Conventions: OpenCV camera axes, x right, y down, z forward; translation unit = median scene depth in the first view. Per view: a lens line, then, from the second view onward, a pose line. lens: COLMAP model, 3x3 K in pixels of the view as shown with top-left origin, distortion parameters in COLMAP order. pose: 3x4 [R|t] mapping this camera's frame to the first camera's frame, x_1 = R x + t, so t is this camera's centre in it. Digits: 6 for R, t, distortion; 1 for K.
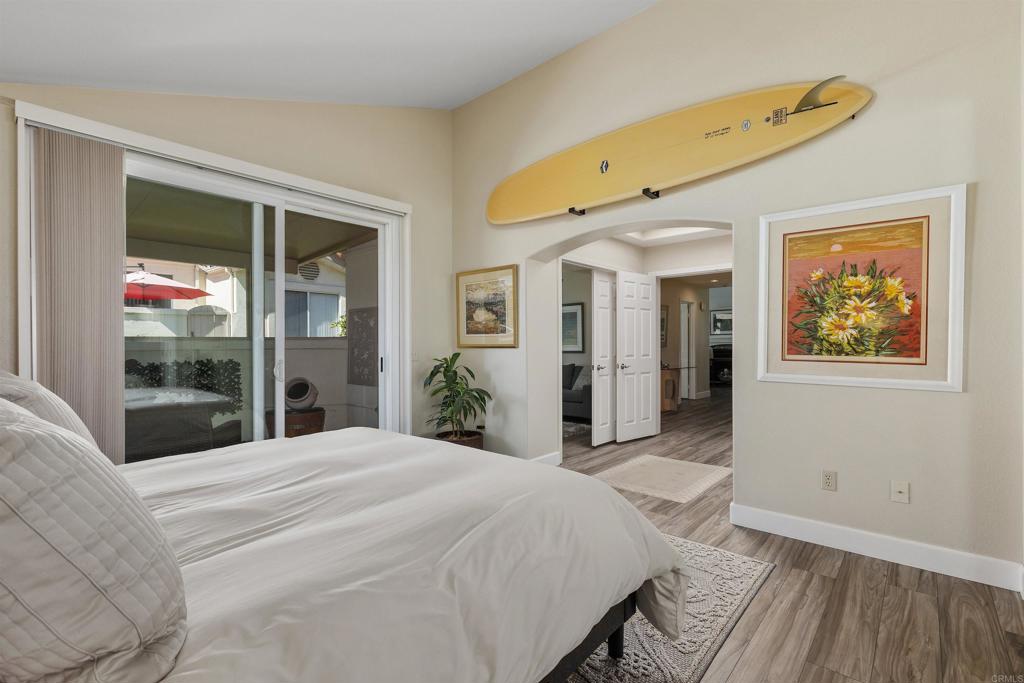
lens RADIAL K [[454.6, 0, 510.7], [0, 454.6, 349.2], [0, 0, 1]] dist [0.003443, 0.000245]
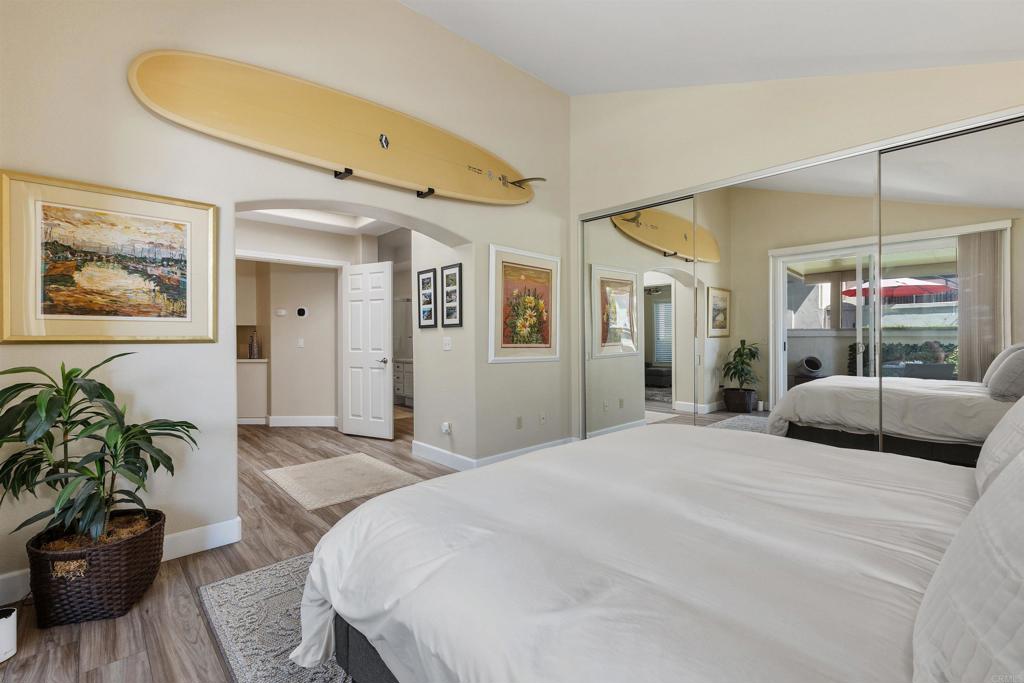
lens RADIAL K [[454.6, 0, 511.9], [0, 454.6, 334.1], [0, 0, 1]] dist [0.003443, 0.000245]
pose [[0.096928, 0.005938, 0.995274, -0.839997], [0.010021, 0.999926, -0.006941, -0.009082], [-0.995241, 0.010646, 0.096861, 0.827506]]
